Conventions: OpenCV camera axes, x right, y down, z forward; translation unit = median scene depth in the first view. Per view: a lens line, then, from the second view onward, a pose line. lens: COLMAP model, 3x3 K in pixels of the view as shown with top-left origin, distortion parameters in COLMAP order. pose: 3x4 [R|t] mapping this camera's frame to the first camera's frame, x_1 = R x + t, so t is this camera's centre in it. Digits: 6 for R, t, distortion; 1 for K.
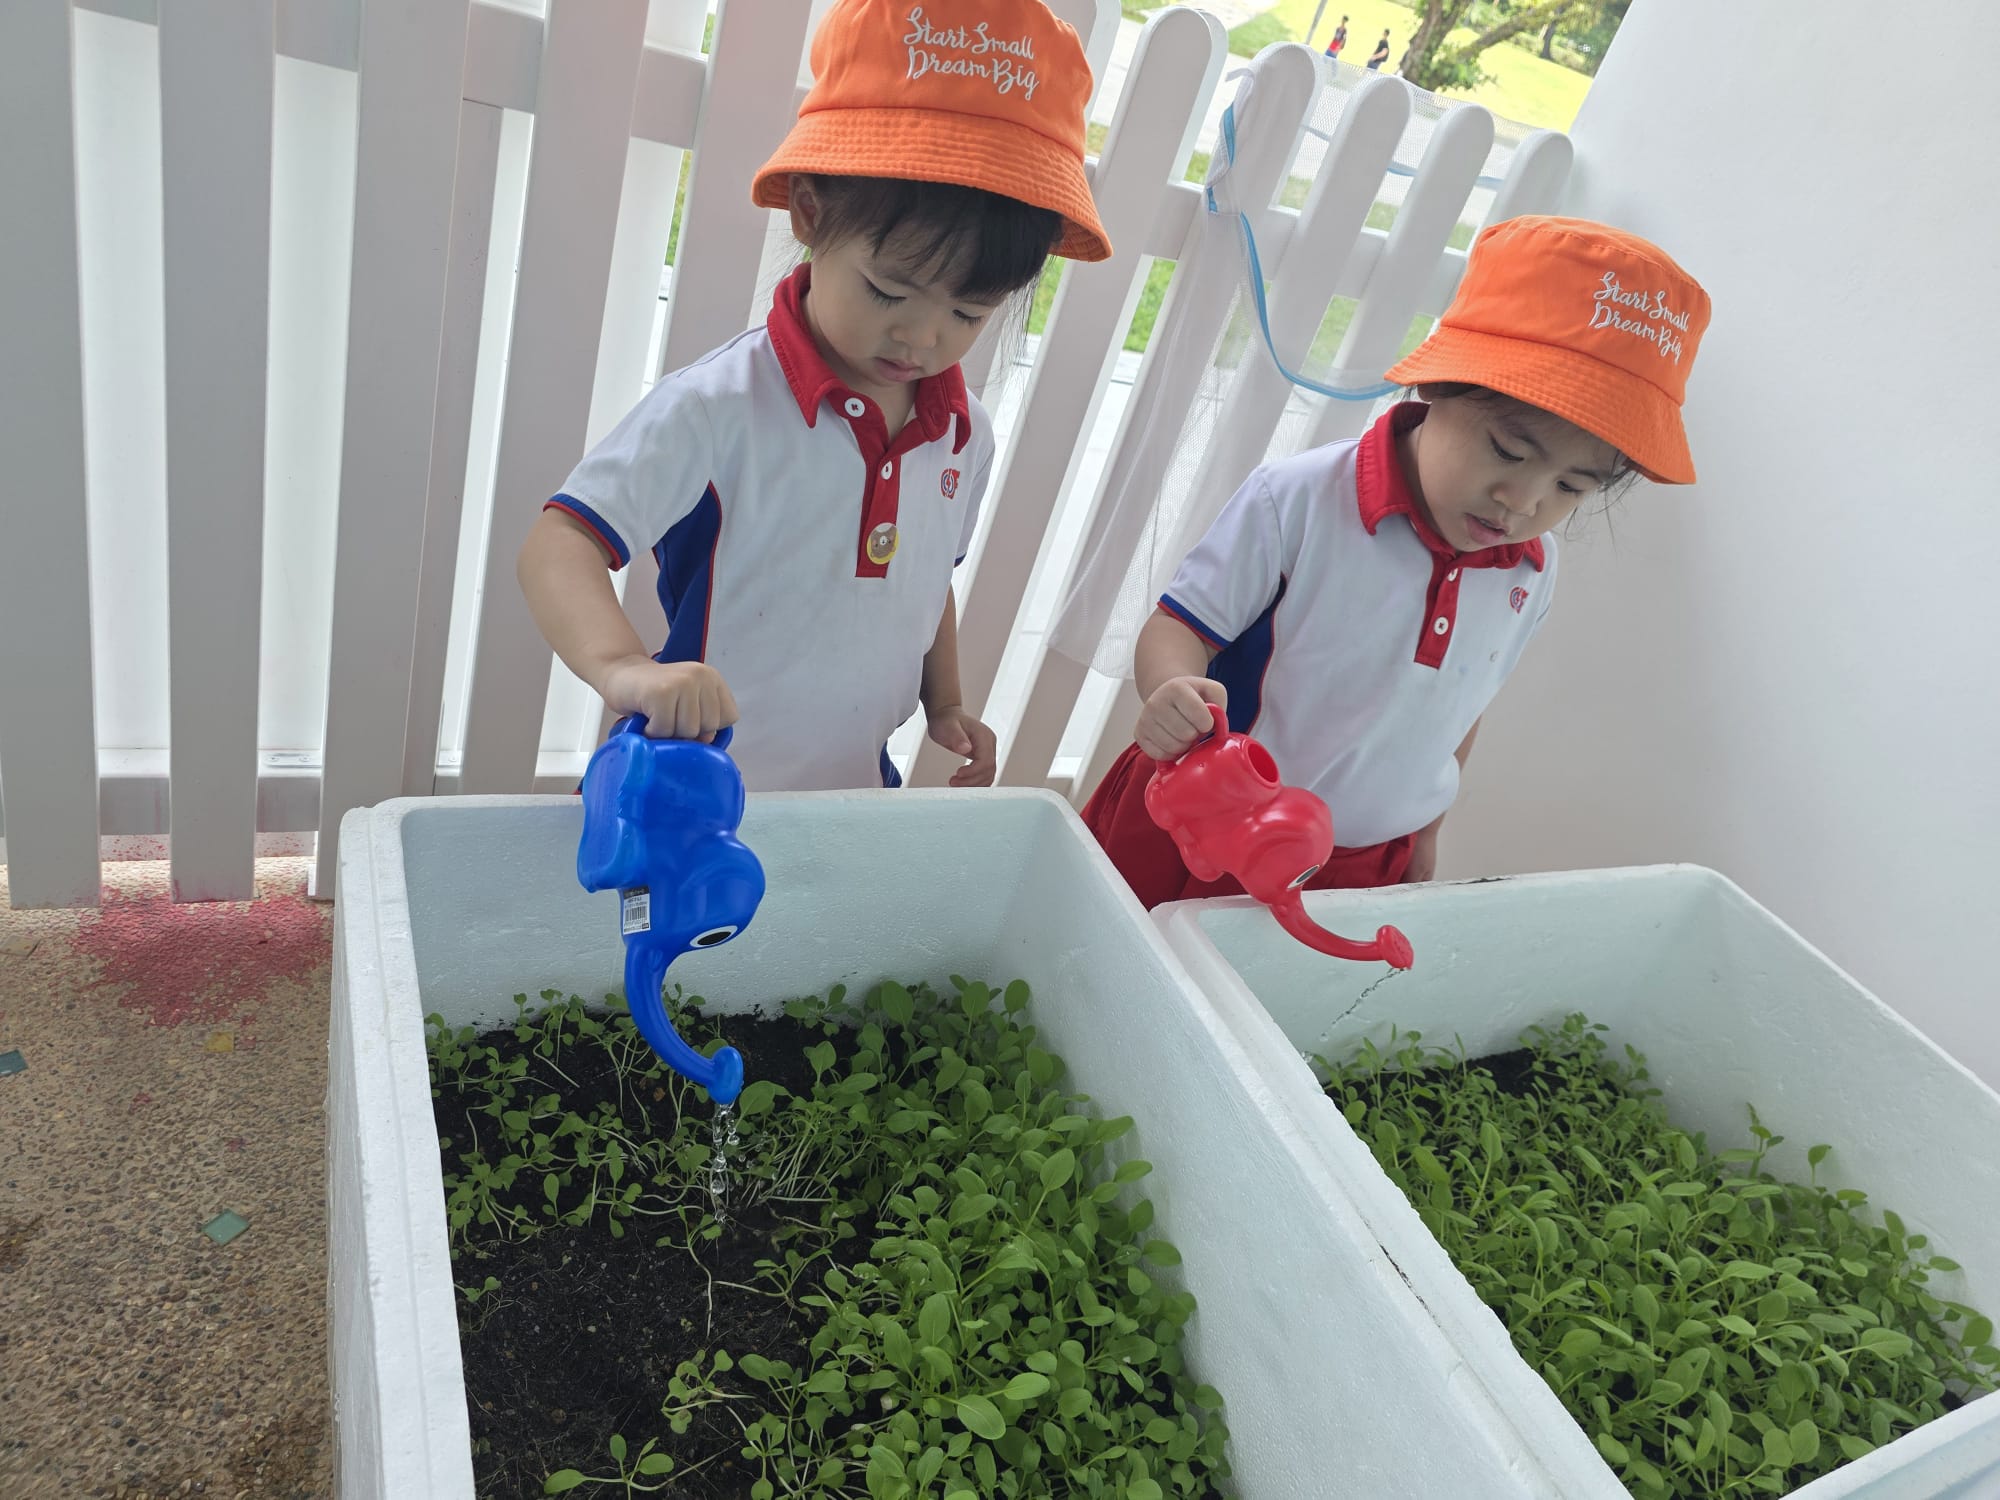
lens RADIAL K [[1338.8, 0, 1007.7], [0, 1338.8, 747.5], [0, 0, 1]] dist [0.013290, -0.023352]
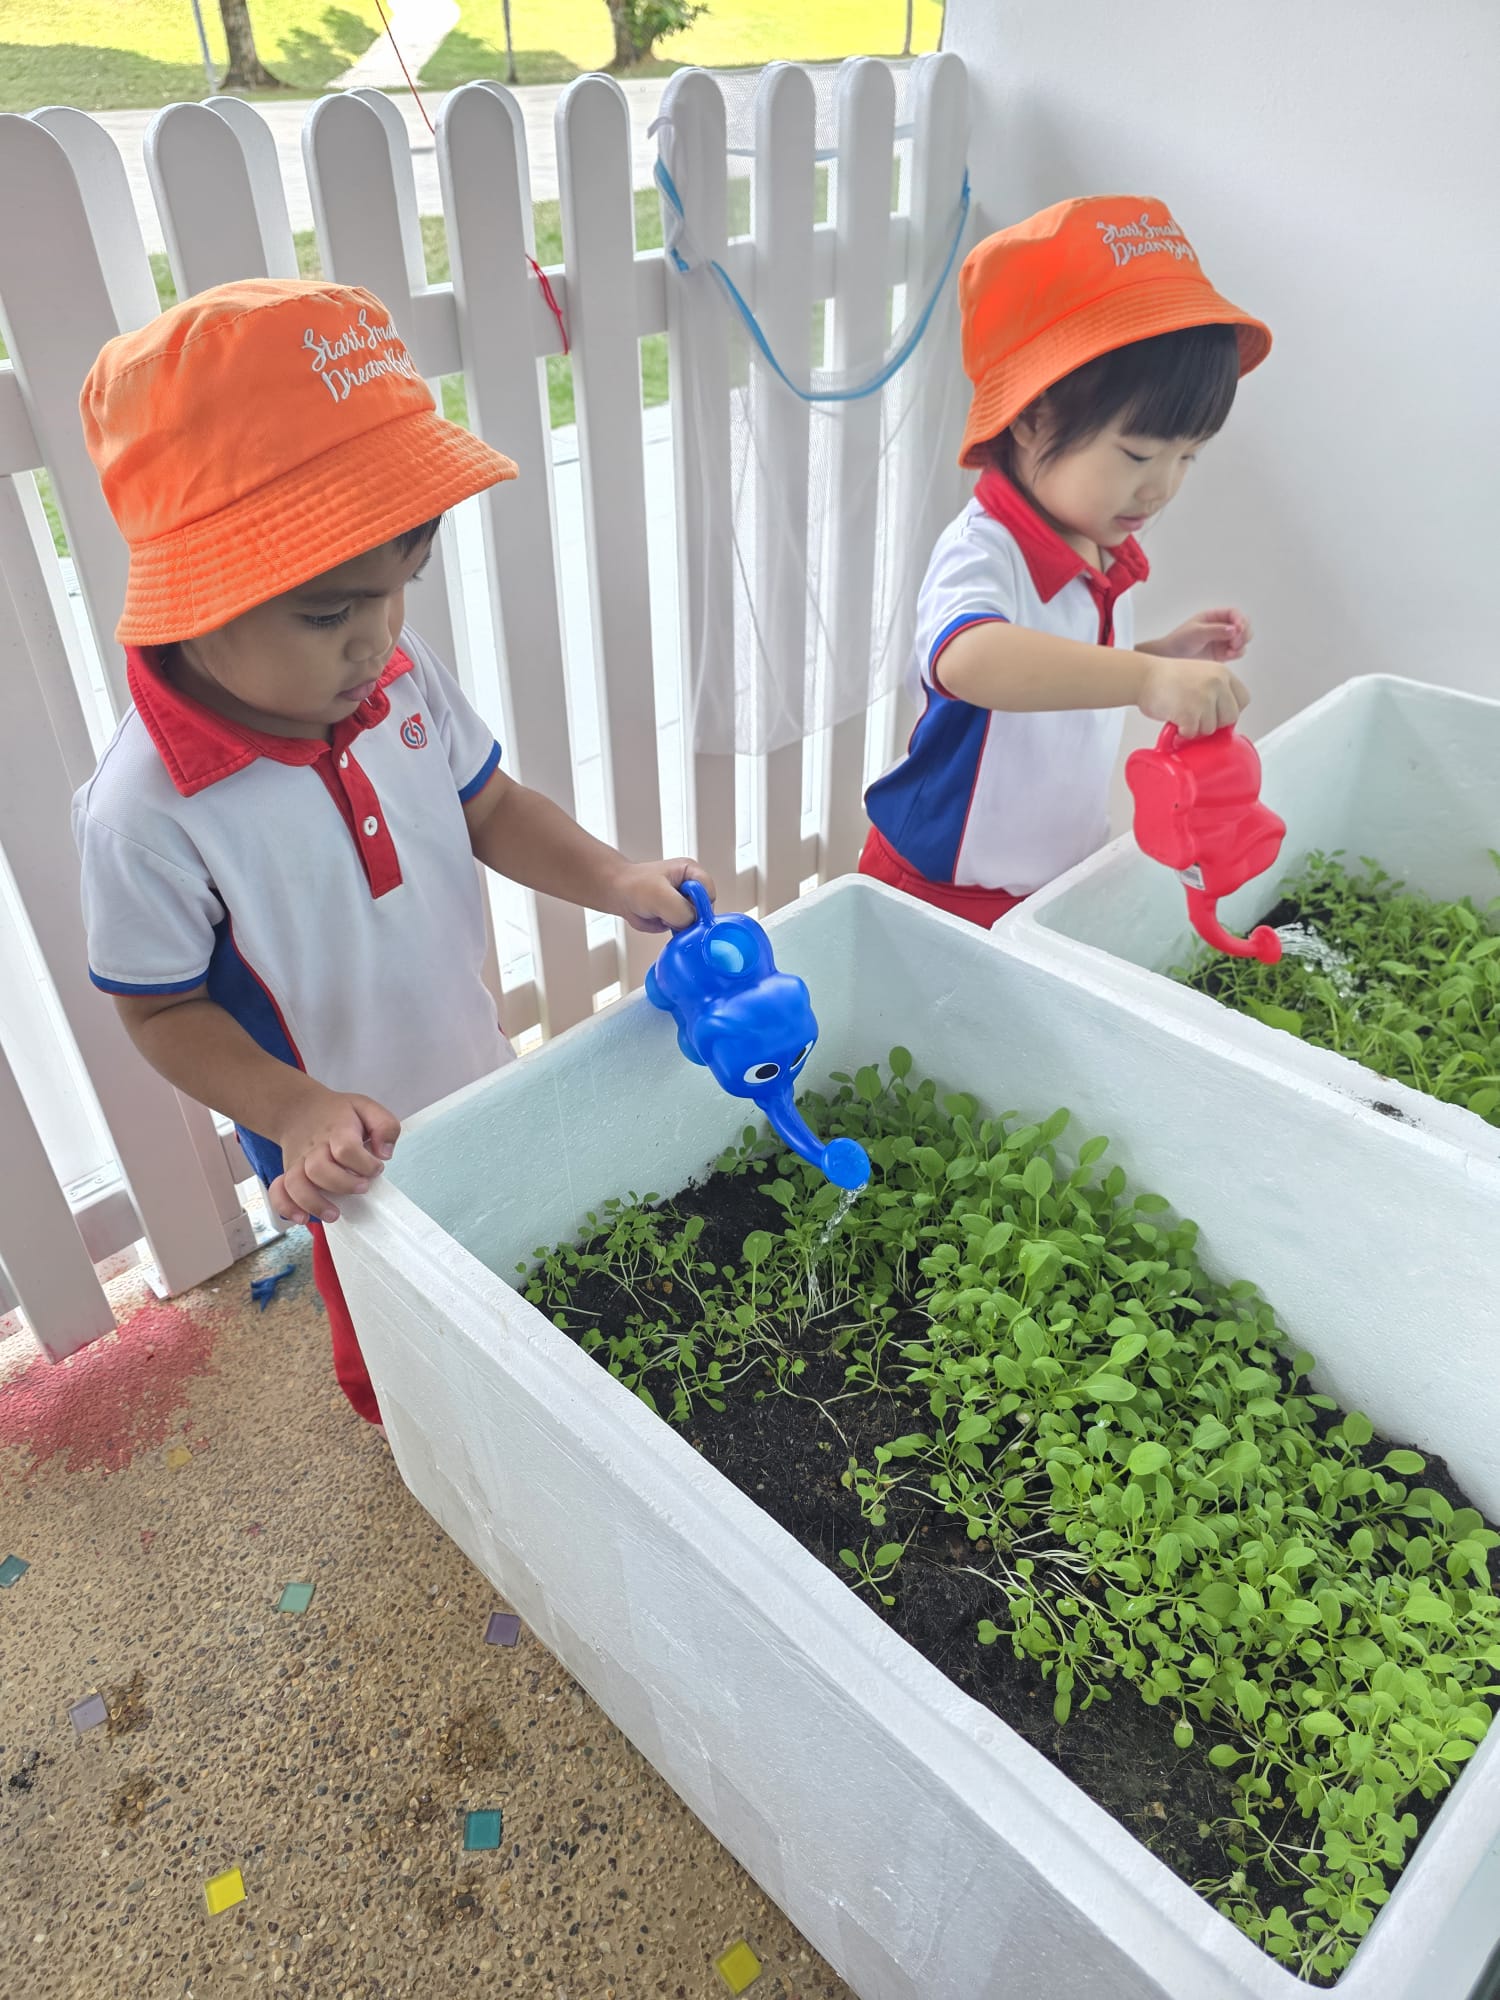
lens RADIAL K [[1338.8, 0, 745.6], [0, 1338.8, 1011.5], [0, 0, 1]] dist [0.013290, -0.023352]
pose [[0.892852, -0.445738, 0.064284, -0.159008], [0.433369, 0.889215, 0.146586, -0.062068], [-0.122502, -0.103021, 0.987107, -0.039781]]
